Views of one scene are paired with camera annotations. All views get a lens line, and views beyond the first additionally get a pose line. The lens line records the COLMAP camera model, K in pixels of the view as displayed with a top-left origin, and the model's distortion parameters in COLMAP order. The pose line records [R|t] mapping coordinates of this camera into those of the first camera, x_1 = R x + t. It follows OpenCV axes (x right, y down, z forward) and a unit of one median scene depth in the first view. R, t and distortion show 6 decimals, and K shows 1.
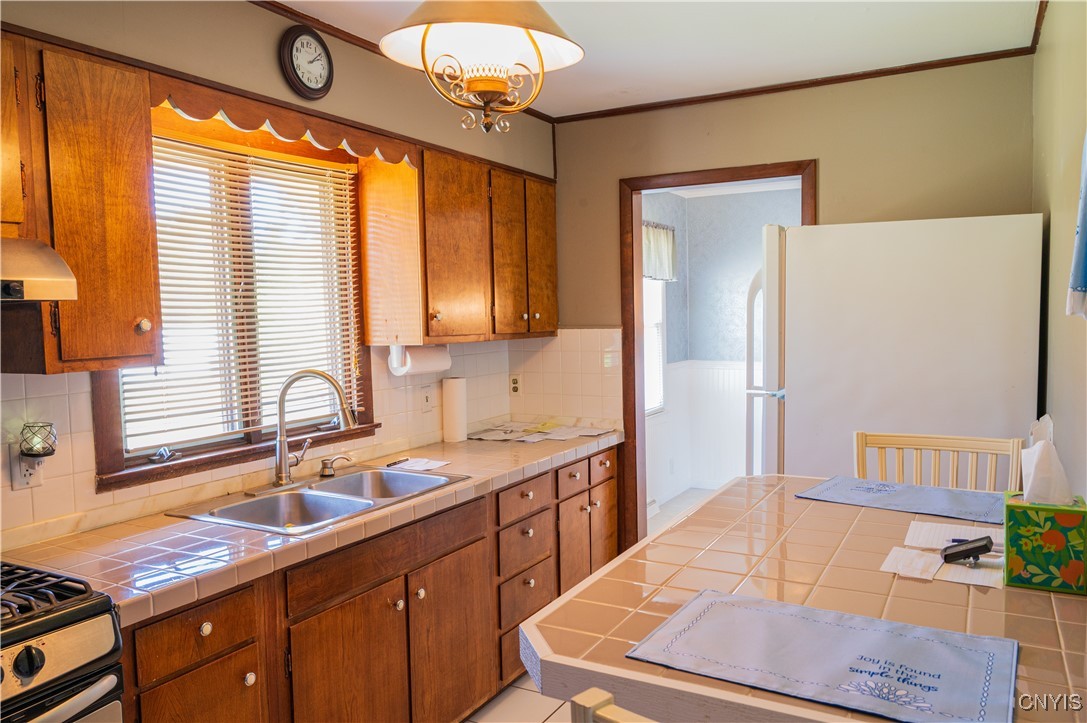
lens RADIAL K [[807.0, 0, 543.8], [0, 807.0, 361.0], [0, 0, 1]] dist [-0.007214, -0.000779]
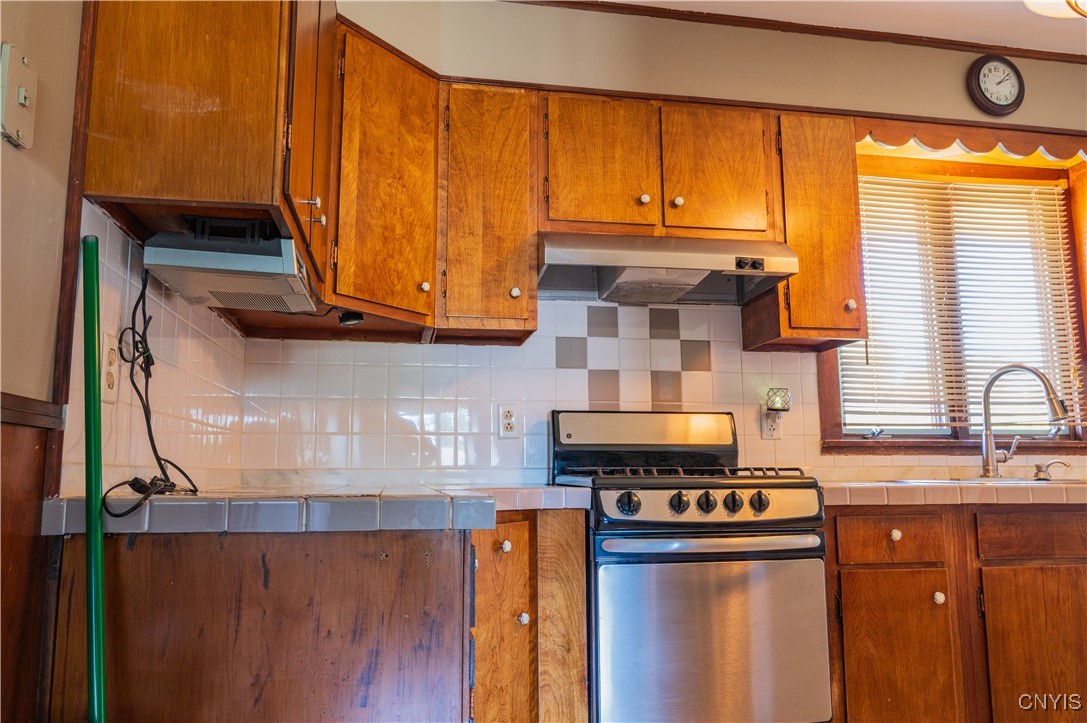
lens RADIAL K [[807.0, 0, 544.6], [0, 807.0, 363.4], [0, 0, 1]] dist [-0.007214, -0.000779]
pose [[0.632950, -0.090323, -0.768905, 0.157820], [-0.058498, 0.984752, -0.163833, 0.271986], [0.771979, 0.148678, 0.618016, -0.134833]]
